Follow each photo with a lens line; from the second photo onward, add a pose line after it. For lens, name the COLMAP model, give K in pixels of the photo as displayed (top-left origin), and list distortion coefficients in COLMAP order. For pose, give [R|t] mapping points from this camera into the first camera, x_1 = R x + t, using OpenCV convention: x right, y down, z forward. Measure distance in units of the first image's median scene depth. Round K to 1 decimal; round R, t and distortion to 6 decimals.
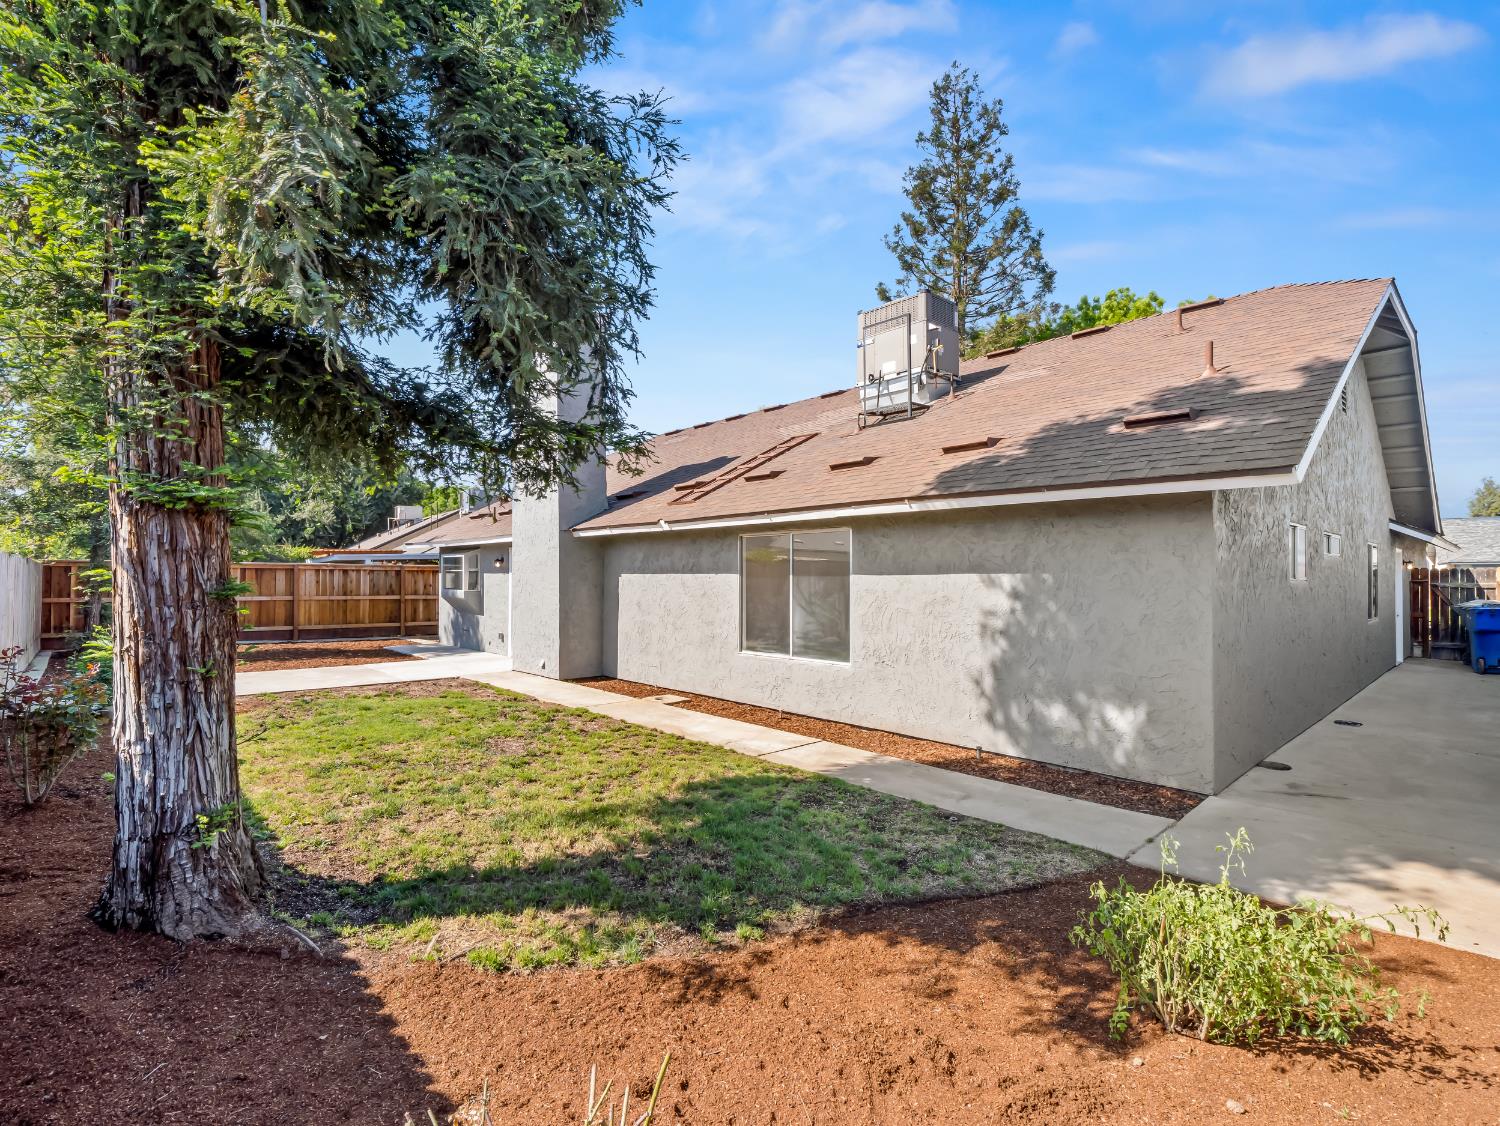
lens RADIAL K [[726.4, 0, 745.1], [0, 726.4, 568.2], [0, 0, 1]] dist [-0.014650, -0.001686]
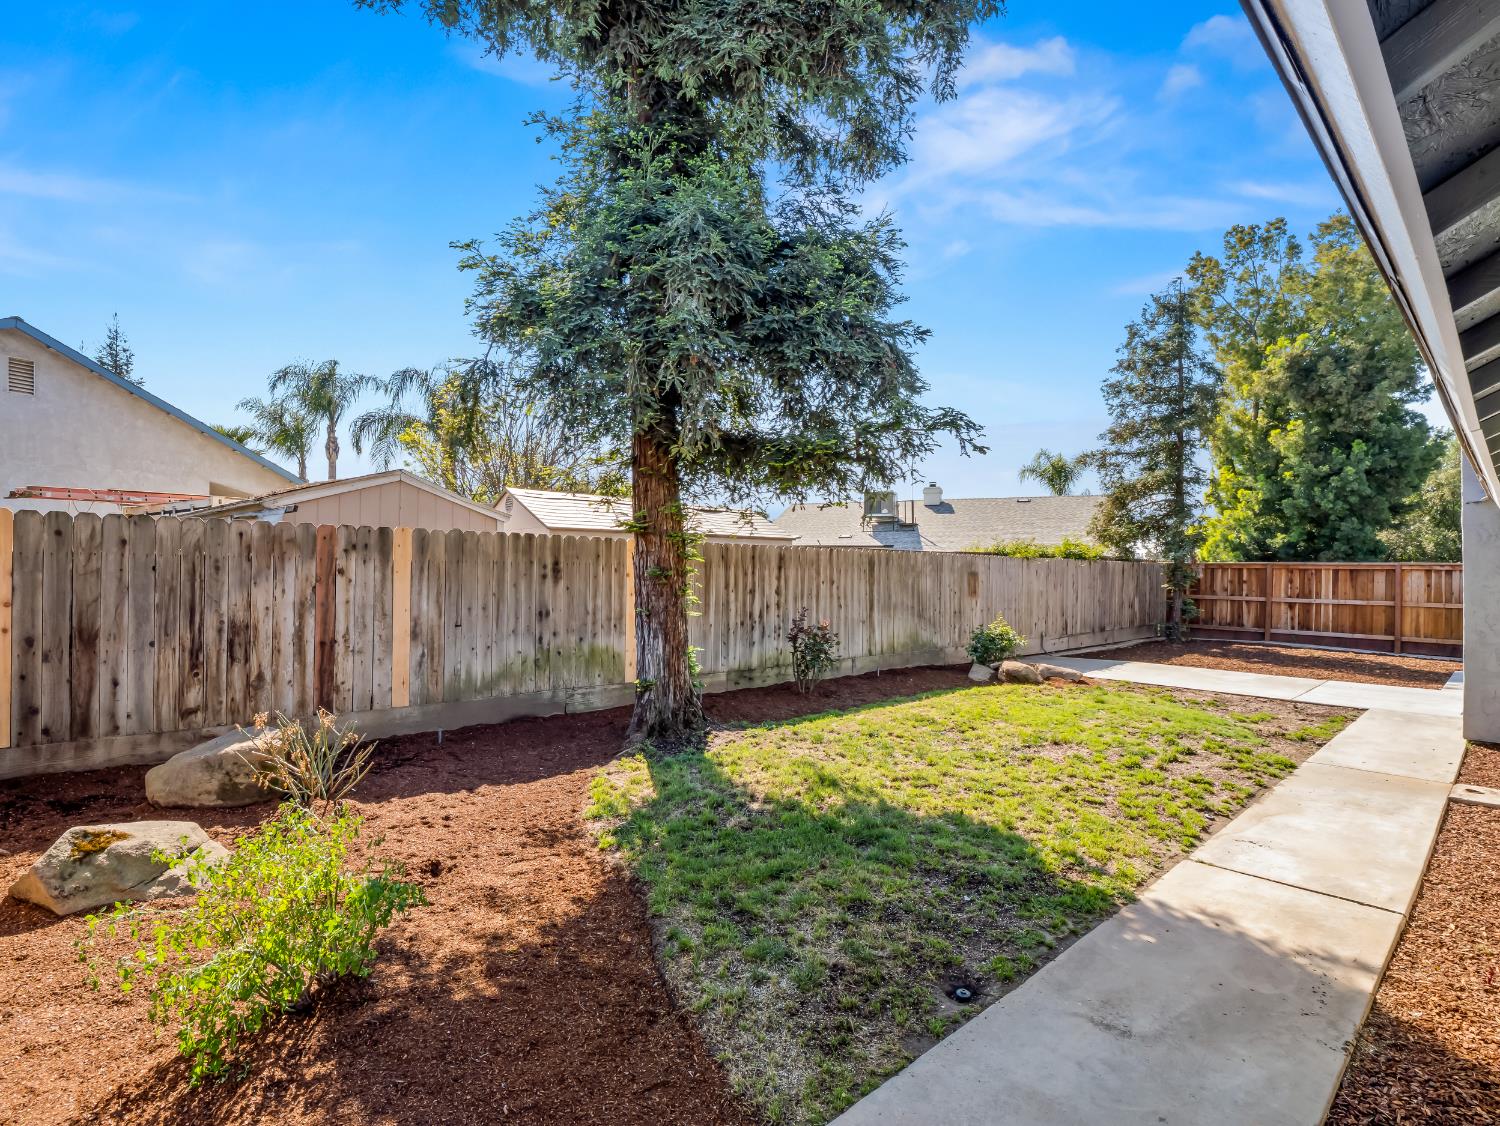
lens RADIAL K [[726.4, 0, 744.4], [0, 726.4, 570.3], [0, 0, 1]] dist [-0.014650, -0.001686]
pose [[-0.006540, -0.003337, -0.999973, 0.638569], [-0.001487, 0.999993, -0.003327, 0.015037], [0.999978, 0.001465, -0.006545, 0.627055]]
